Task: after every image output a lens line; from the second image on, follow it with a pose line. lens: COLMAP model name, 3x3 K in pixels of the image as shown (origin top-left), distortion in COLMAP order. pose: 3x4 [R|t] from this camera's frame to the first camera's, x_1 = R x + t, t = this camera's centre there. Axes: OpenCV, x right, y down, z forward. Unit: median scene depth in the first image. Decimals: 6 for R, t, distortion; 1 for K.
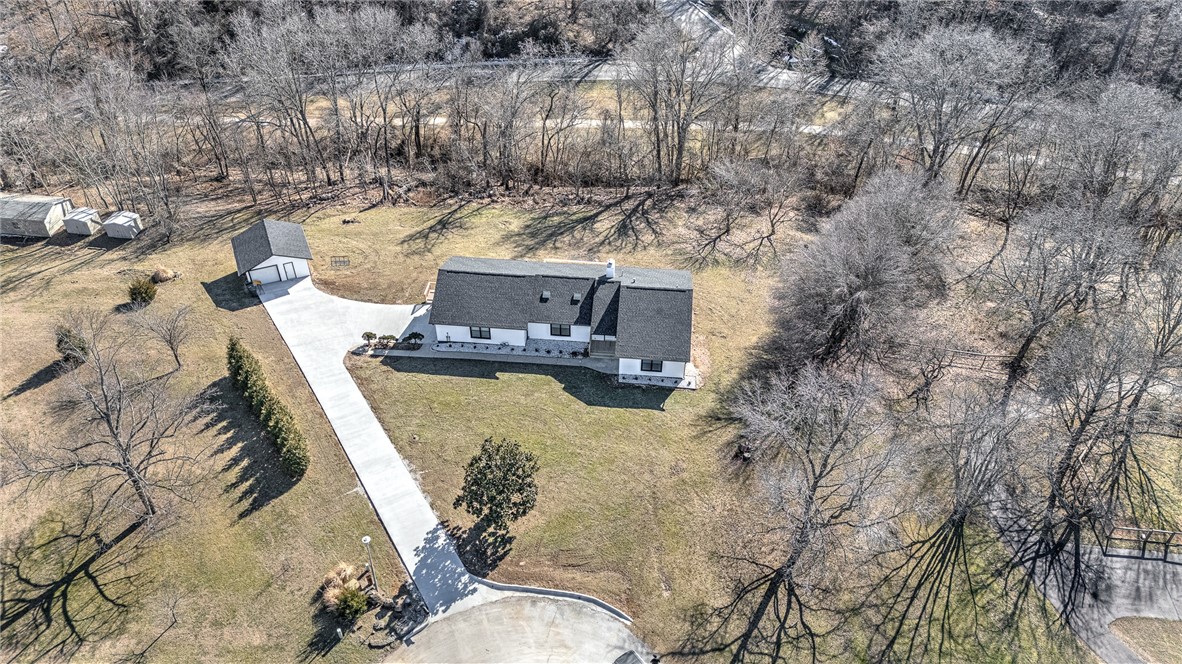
lens RADIAL K [[878.9, 0, 591.0], [0, 878.9, 332.0], [0, 0, 1]] dist [0.075040, -0.079147]
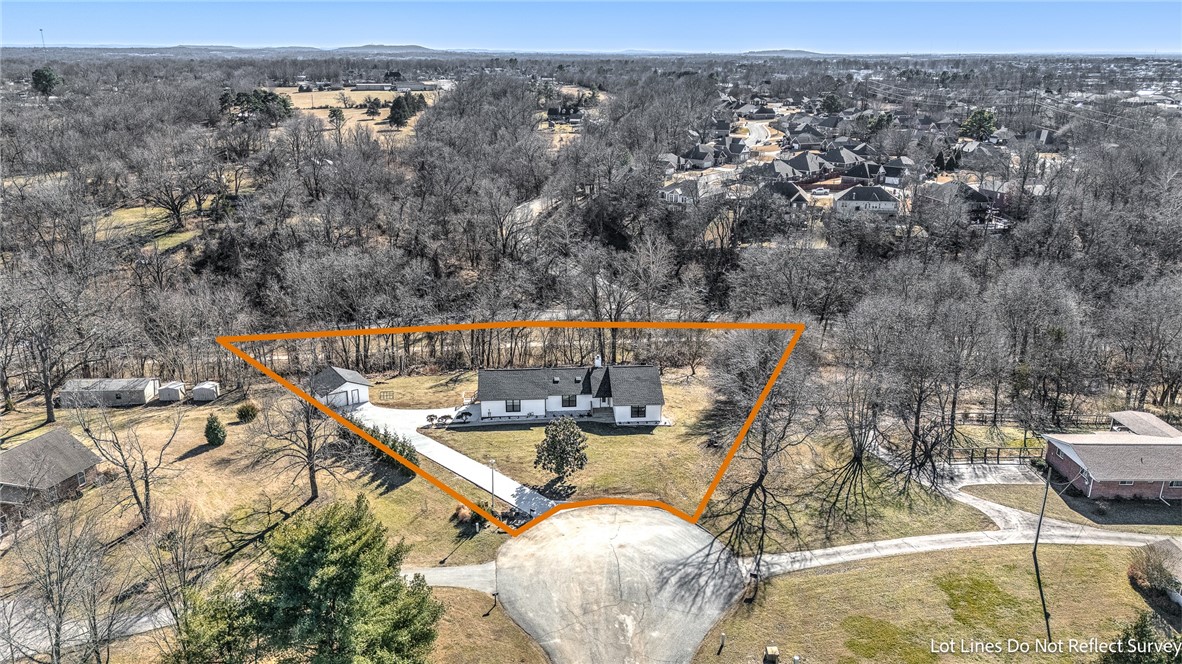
lens RADIAL K [[878.9, 0, 591.0], [0, 878.9, 332.0], [0, 0, 1]] dist [0.075040, -0.079147]
pose [[0.985570, -0.061991, 0.157509, -0.223595], [0.117484, 0.920413, -0.372876, 0.440334], [-0.121858, 0.386000, 0.914415, -0.349207]]
